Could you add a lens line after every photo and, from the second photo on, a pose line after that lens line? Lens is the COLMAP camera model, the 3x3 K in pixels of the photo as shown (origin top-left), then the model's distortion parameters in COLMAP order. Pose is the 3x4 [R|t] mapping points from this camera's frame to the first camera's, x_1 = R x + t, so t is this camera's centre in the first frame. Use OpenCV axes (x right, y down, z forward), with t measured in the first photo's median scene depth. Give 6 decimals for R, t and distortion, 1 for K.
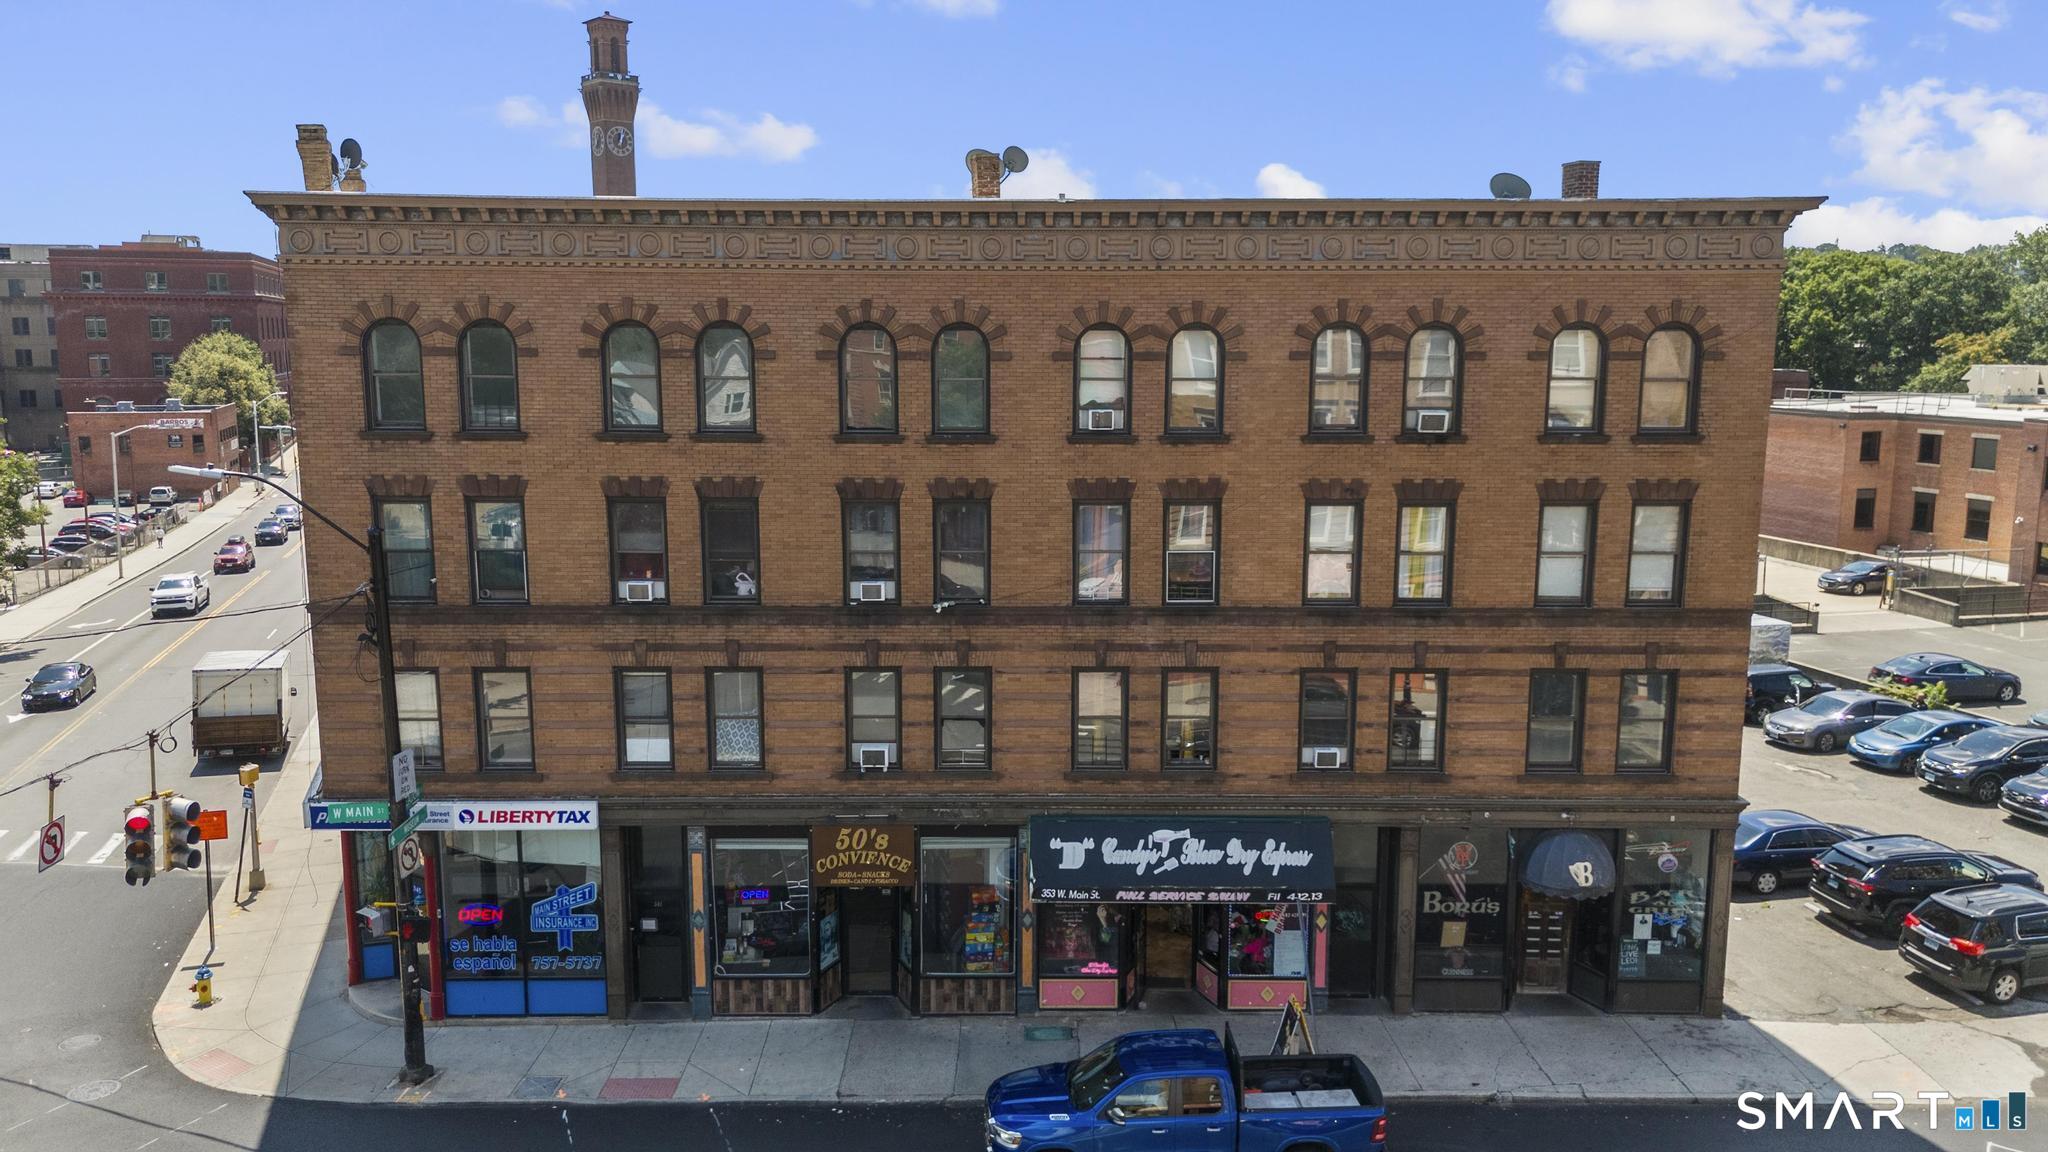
lens RADIAL K [[1510.9, 0, 1027.4], [0, 1510.9, 553.6], [0, 0, 1]] dist [0.145284, -0.333948]
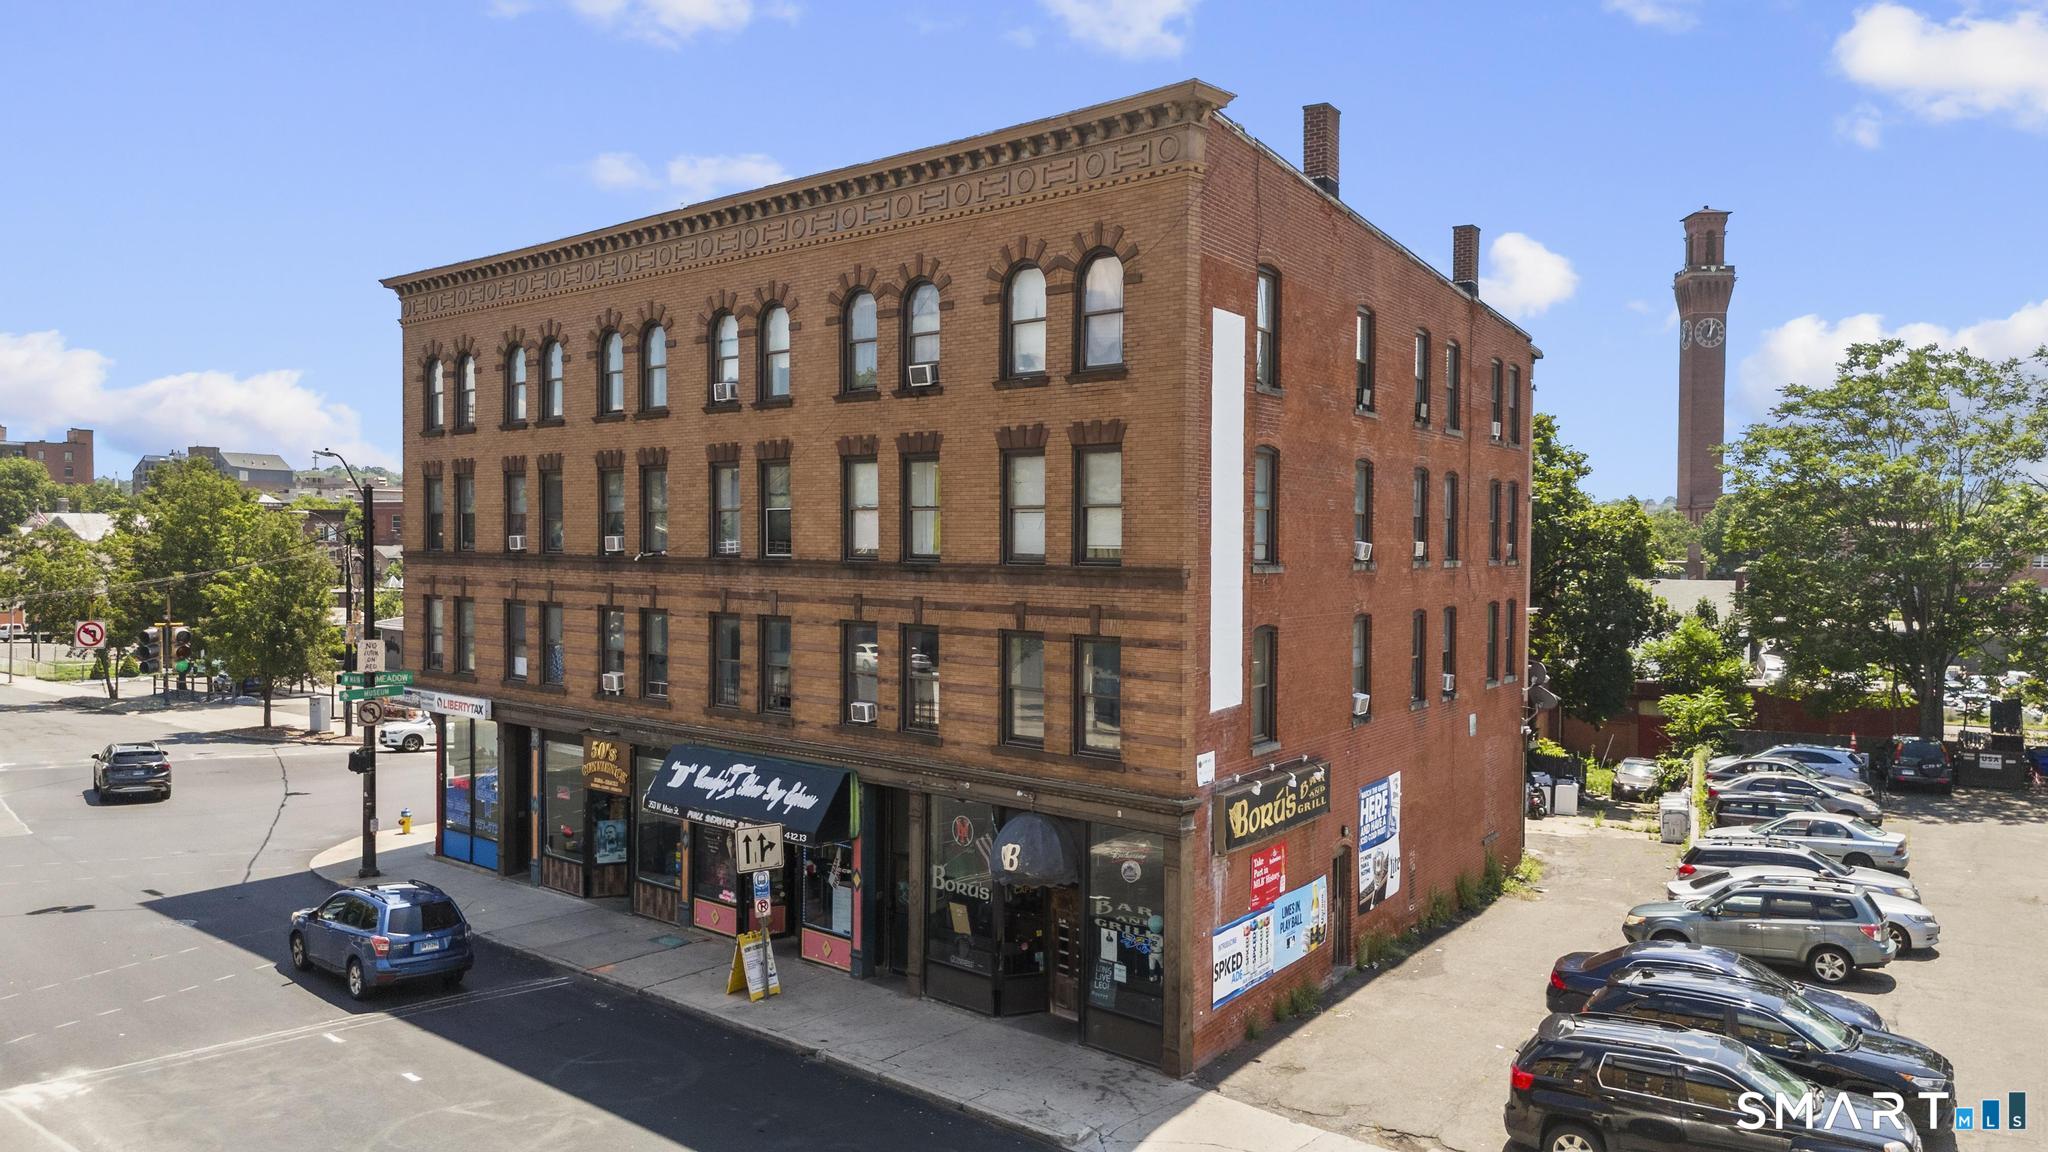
lens RADIAL K [[1510.9, 0, 1027.4], [0, 1510.9, 553.6], [0, 0, 1]] dist [0.145284, -0.333948]
pose [[0.728723, 0.007845, -0.684763, 0.979450], [-0.104307, 0.989538, -0.099667, 0.120007], [0.676818, 0.144056, 0.721918, 0.333108]]
